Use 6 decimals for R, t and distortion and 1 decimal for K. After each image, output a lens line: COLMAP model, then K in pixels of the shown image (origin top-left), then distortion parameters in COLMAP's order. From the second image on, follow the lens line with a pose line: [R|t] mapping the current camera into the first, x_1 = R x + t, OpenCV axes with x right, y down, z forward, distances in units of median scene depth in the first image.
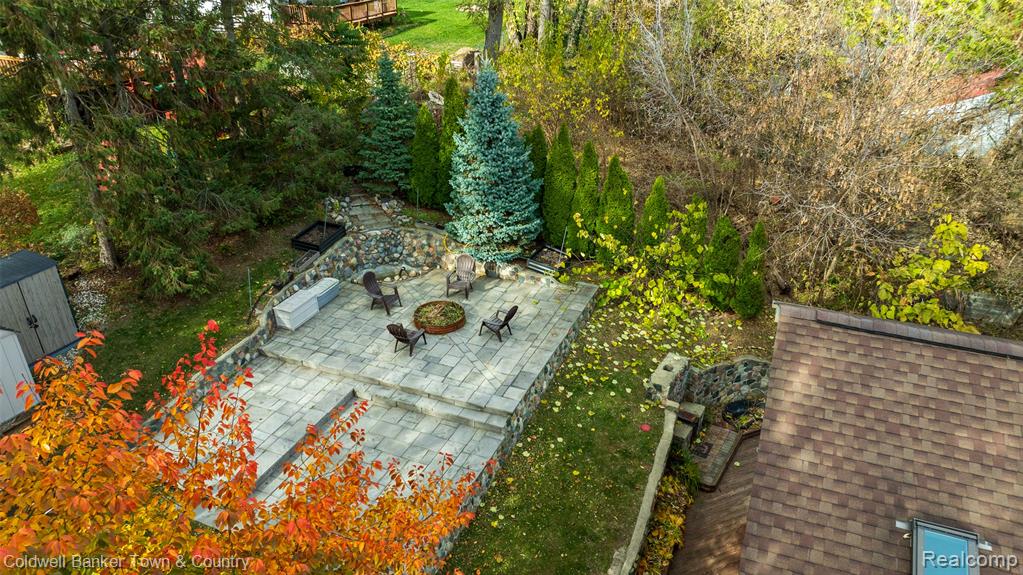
lens RADIAL K [[726.8, 0, 511.5], [0, 726.8, 287.5], [0, 0, 1]] dist [-0.003372, 0.000342]
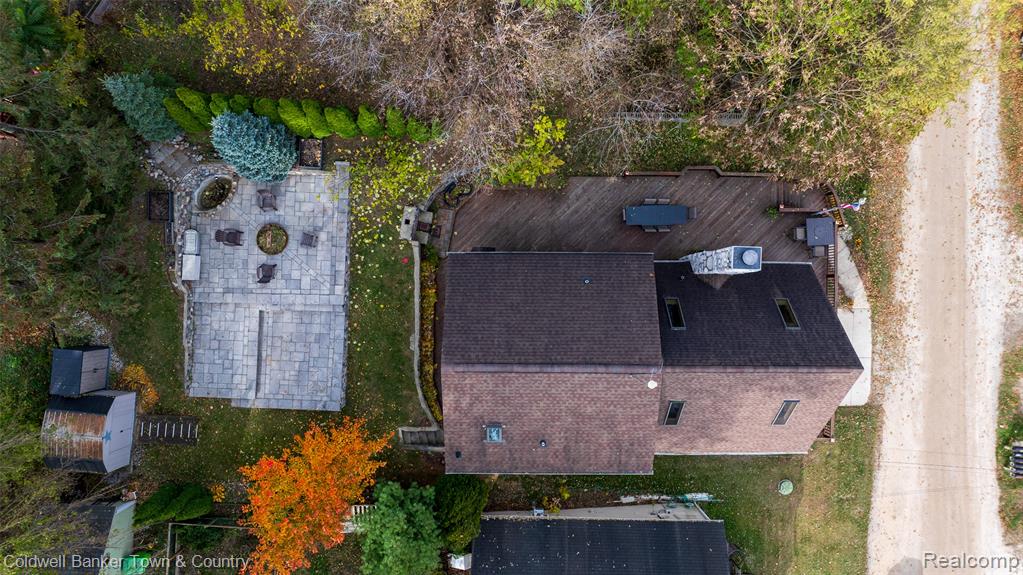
lens RADIAL K [[726.8, 0, 511.5], [0, 726.8, 287.5], [0, 0, 1]] dist [-0.003372, 0.000342]
pose [[0.934790, -0.355082, -0.009188, 0.421914], [0.174719, 0.437138, 0.882260, -1.383312], [-0.309258, -0.826334, 0.470672, -0.066932]]
